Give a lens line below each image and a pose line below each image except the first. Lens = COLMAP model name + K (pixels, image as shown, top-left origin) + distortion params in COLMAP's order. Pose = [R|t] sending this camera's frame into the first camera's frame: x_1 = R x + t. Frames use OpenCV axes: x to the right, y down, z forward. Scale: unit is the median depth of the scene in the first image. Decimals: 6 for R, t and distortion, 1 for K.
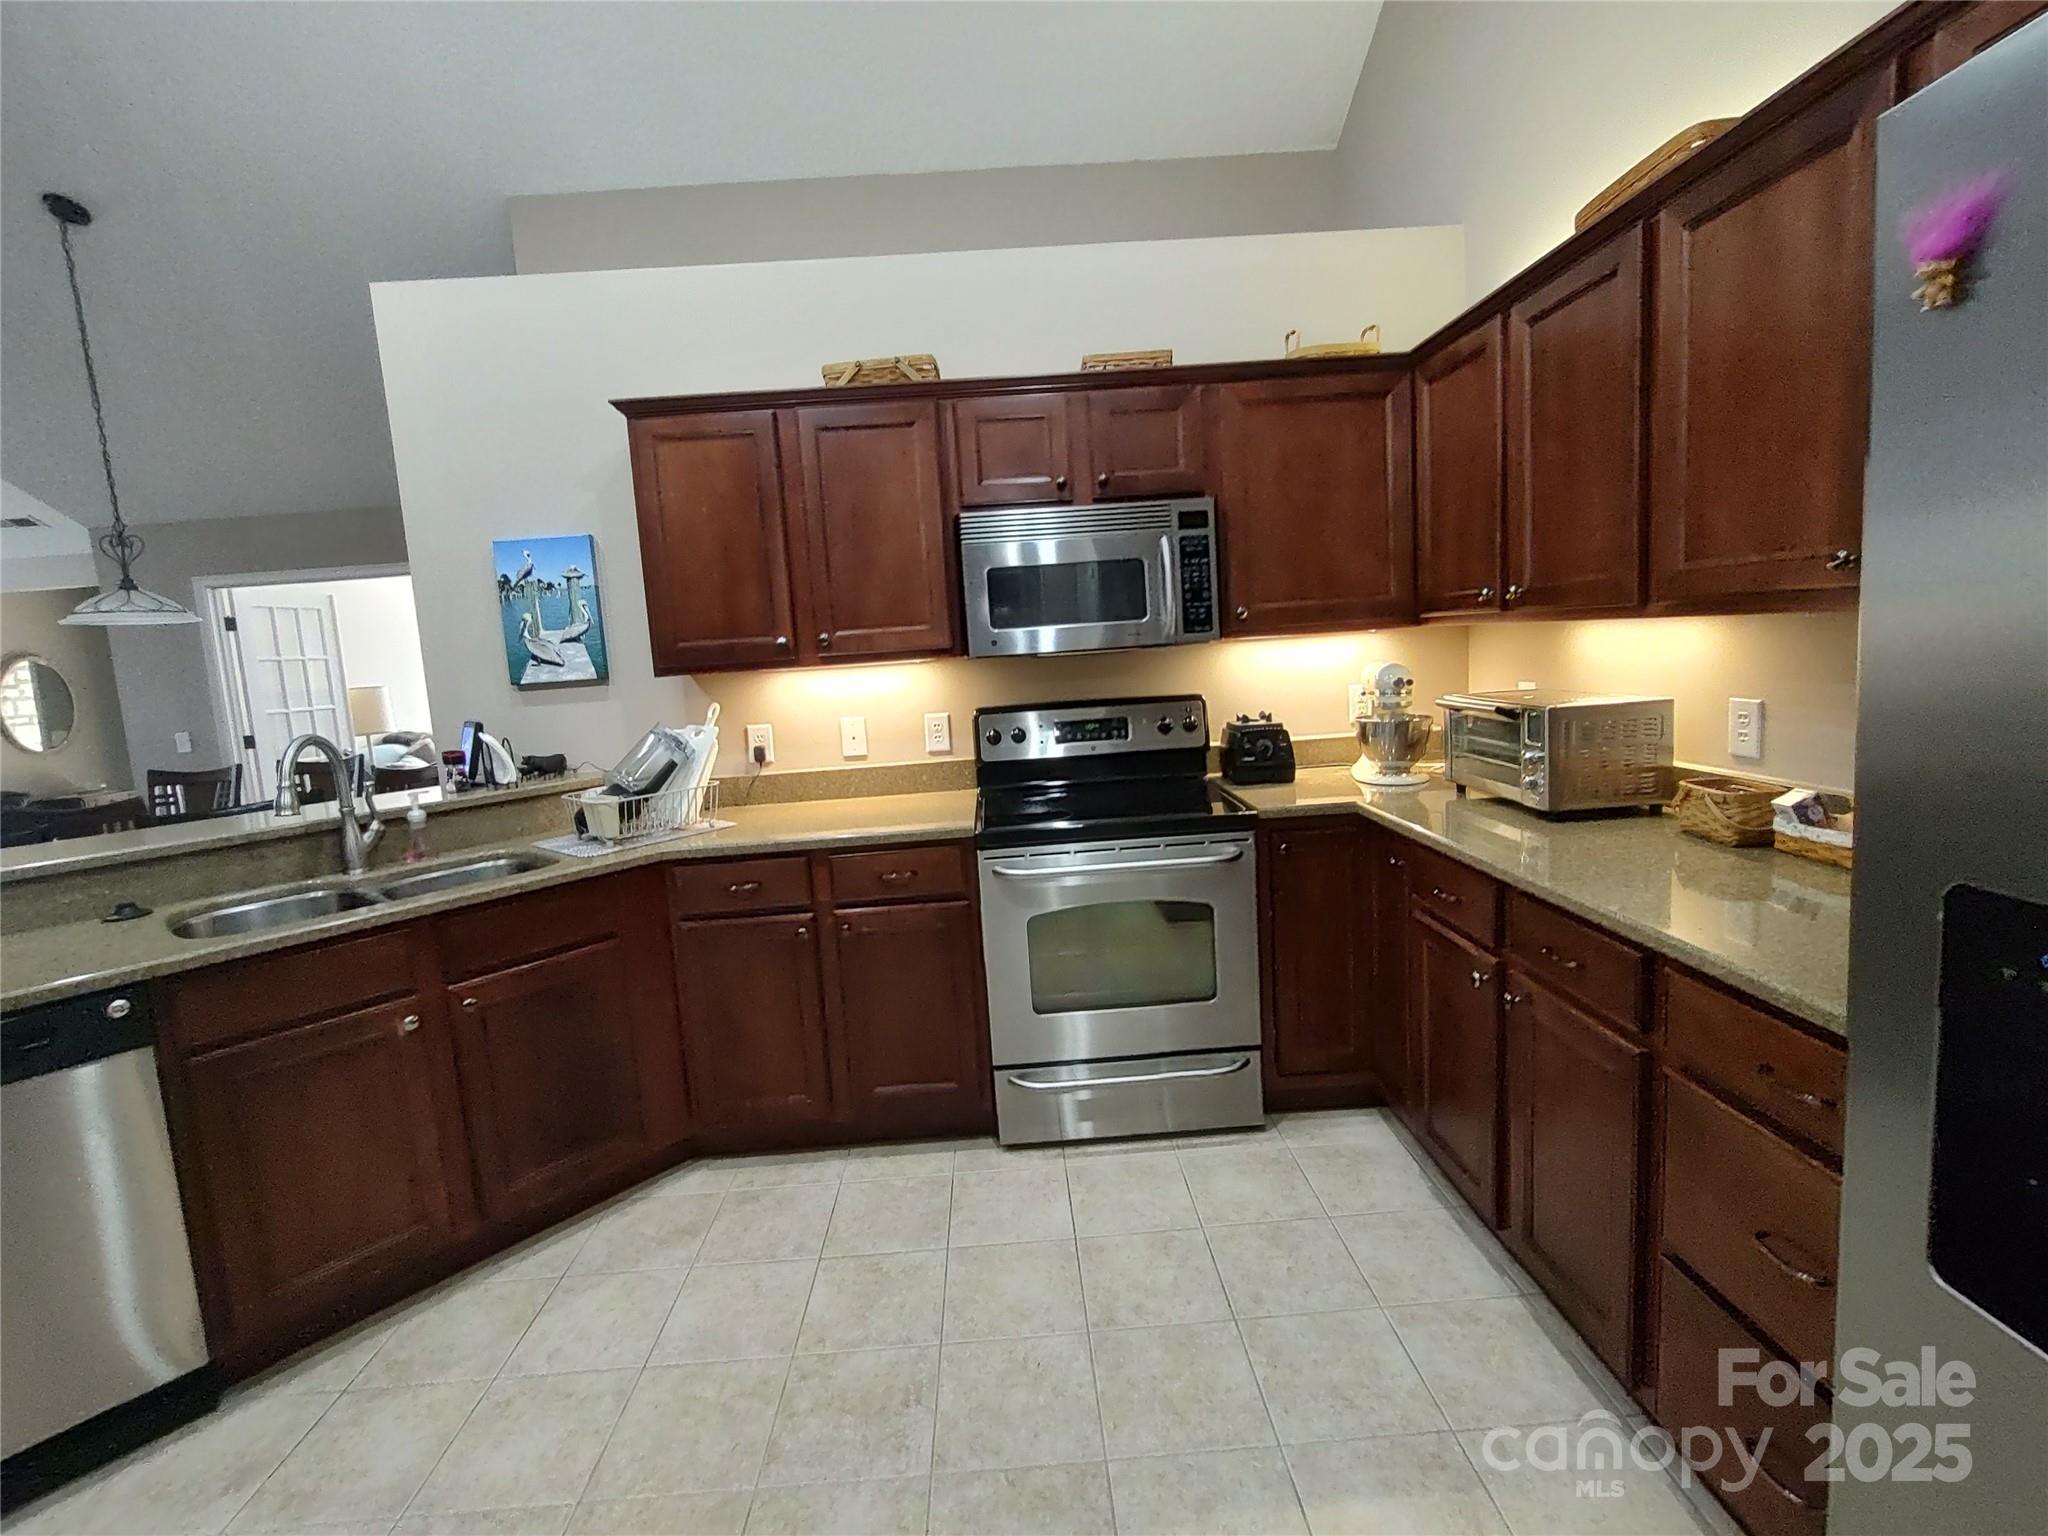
lens RADIAL K [[934.3, 0, 1024.0], [0, 934.3, 768.0], [0, 0, 1]] dist [-0.002227, -0.000729]
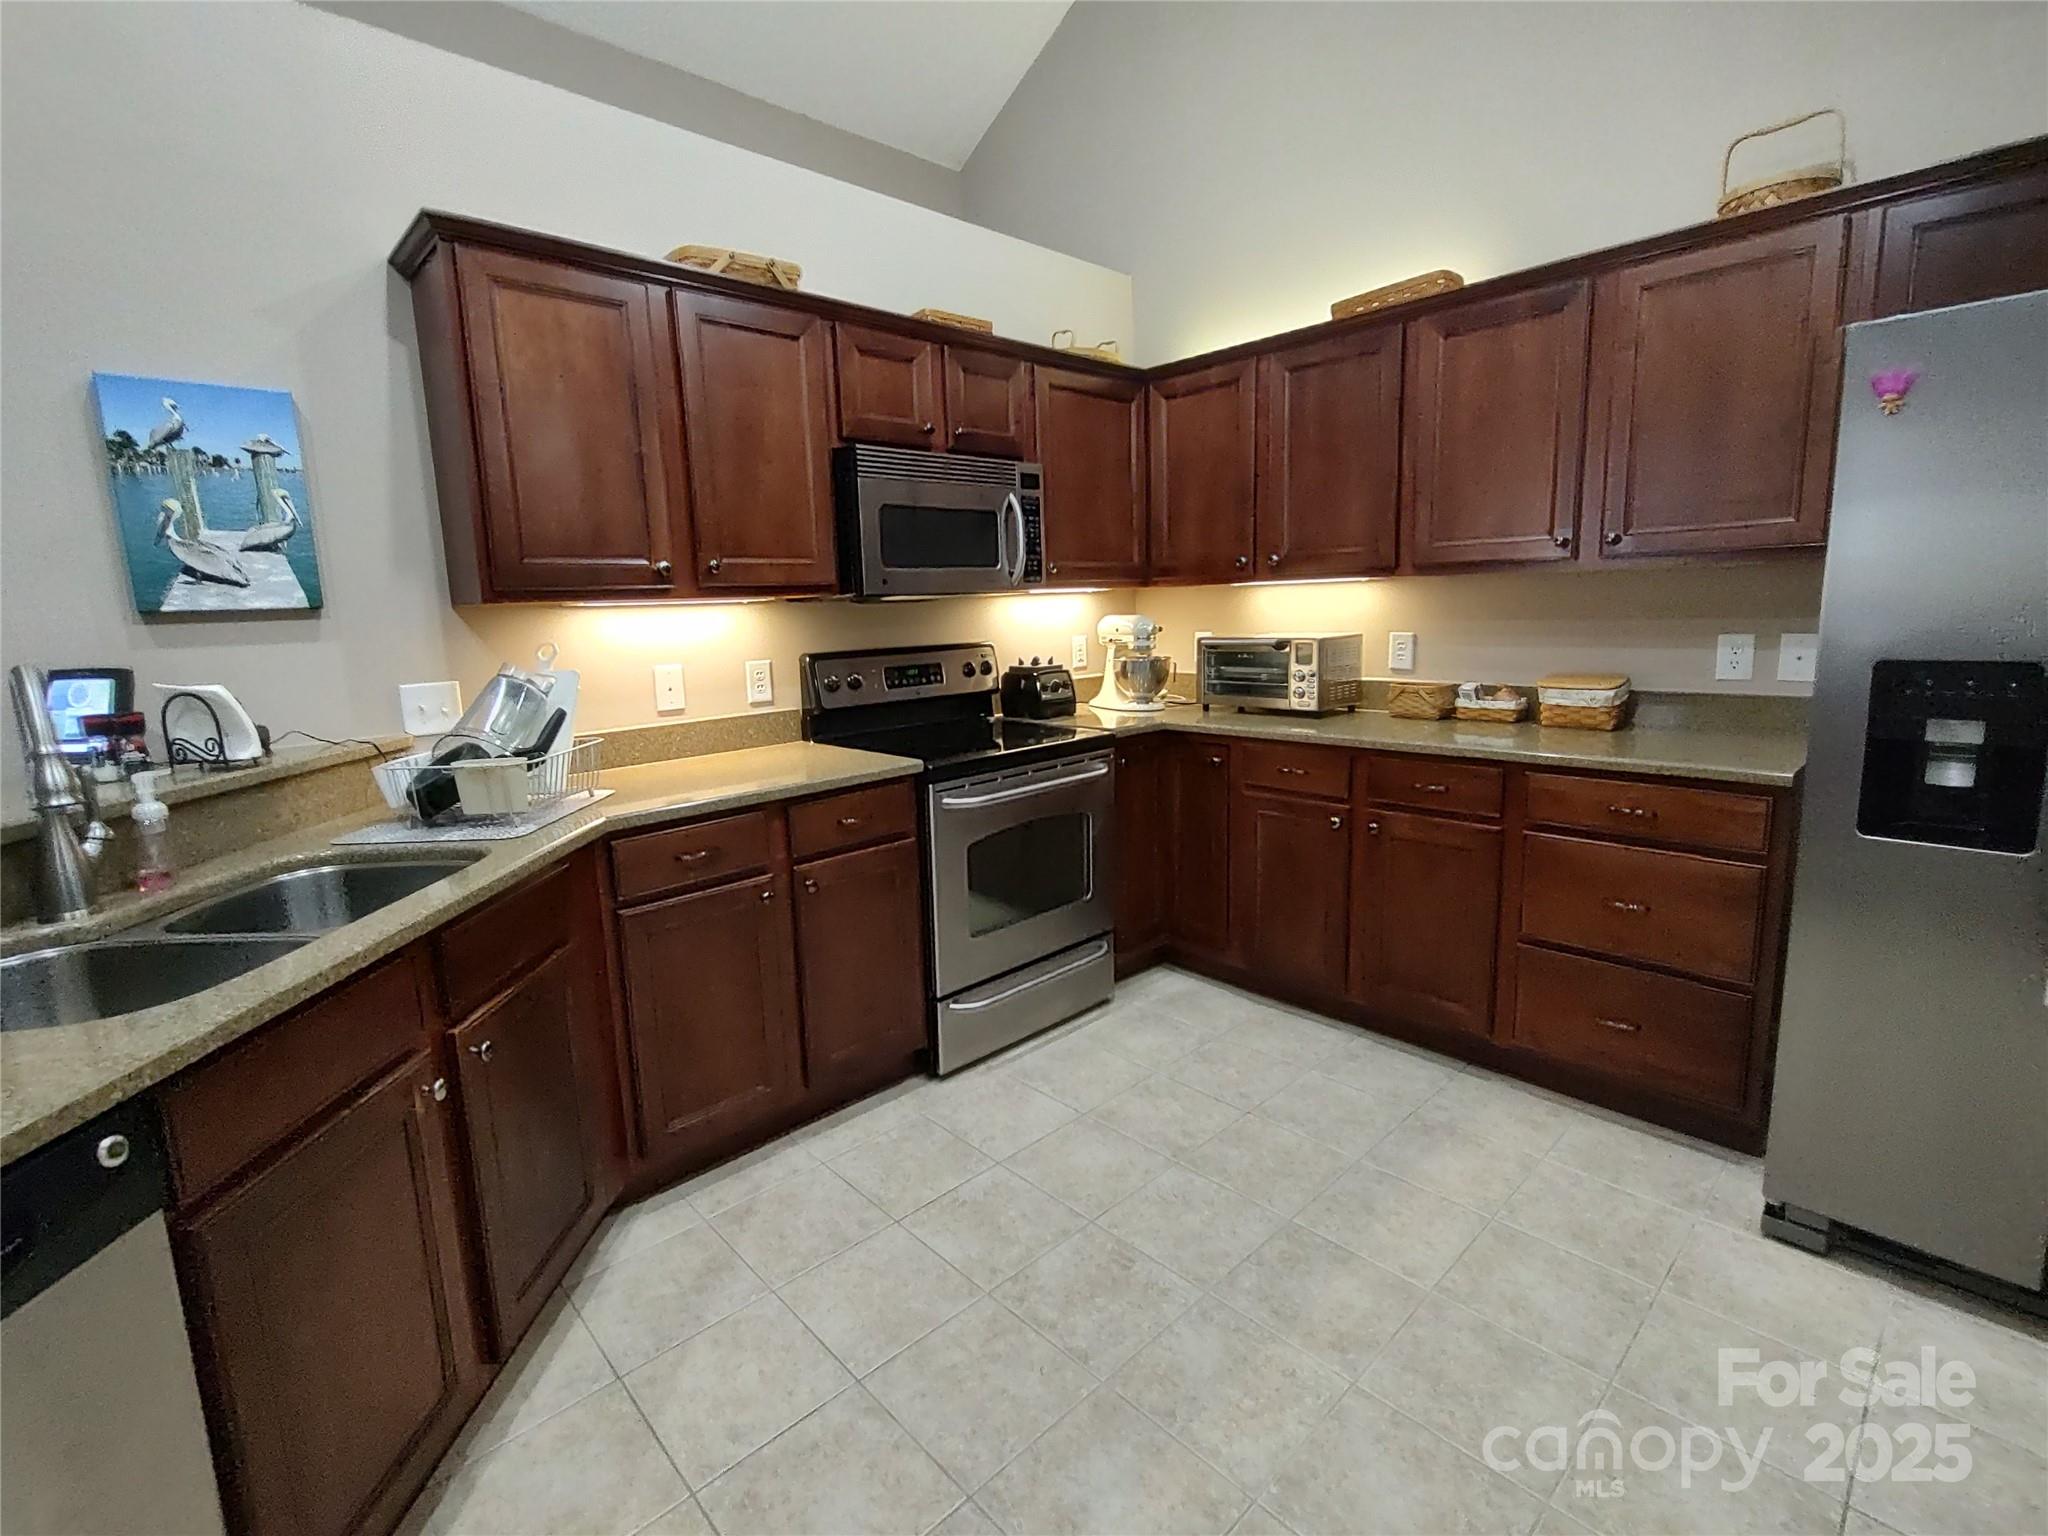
lens RADIAL K [[919.6, 0, 1024.0], [0, 919.6, 768.0], [0, 0, 1]] dist [0.000761, 0.000154]
pose [[0.754317, -0.077789, 0.651885, -0.572077], [0.074393, 0.996688, 0.032852, 0.042279], [-0.652281, 0.023715, 0.757606, 0.170936]]
